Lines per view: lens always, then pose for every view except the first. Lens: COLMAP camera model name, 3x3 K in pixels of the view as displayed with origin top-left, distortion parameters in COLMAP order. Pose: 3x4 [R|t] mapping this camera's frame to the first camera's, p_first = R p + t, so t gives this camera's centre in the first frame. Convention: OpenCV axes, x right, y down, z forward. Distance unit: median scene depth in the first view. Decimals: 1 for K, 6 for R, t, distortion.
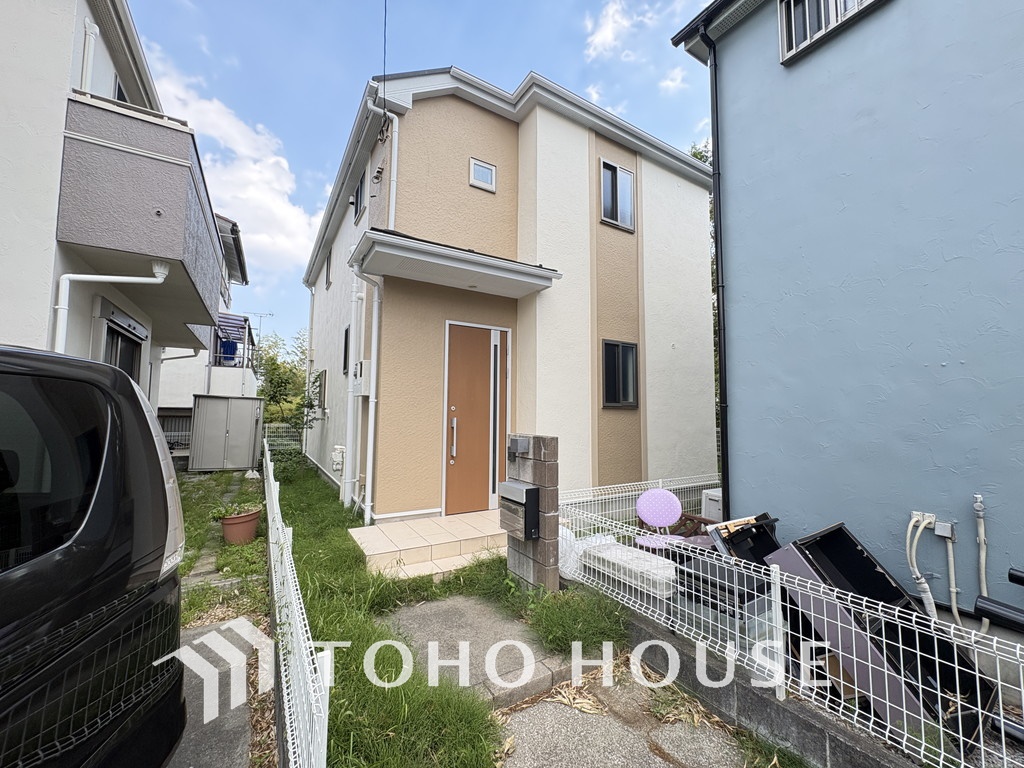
lens RADIAL K [[409.2, 0, 512.0], [0, 409.2, 384.0], [0, 0, 1]] dist [-0.000507, -0.000020]
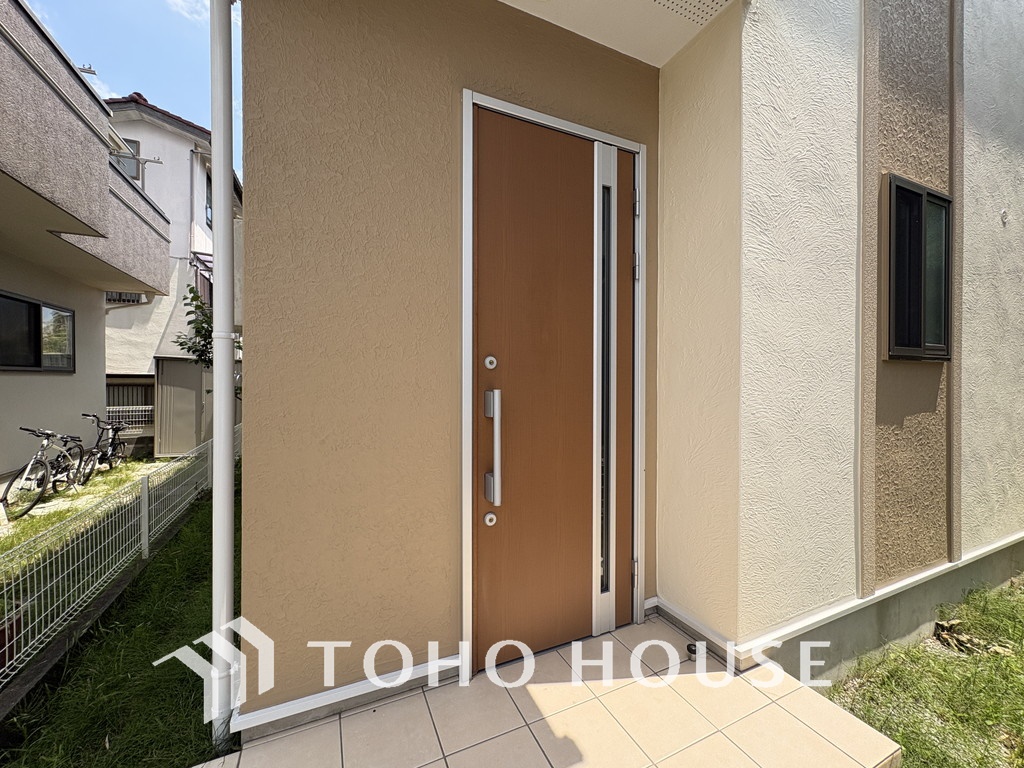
lens RADIAL K [[409.2, 0, 512.0], [0, 409.2, 384.0], [0, 0, 1]] dist [-0.000507, -0.000020]
pose [[0.993145, -0.006234, -0.116721, -0.078992], [0.016000, 0.996428, 0.082918, 0.044567], [0.115788, -0.084217, 0.989697, 0.604058]]
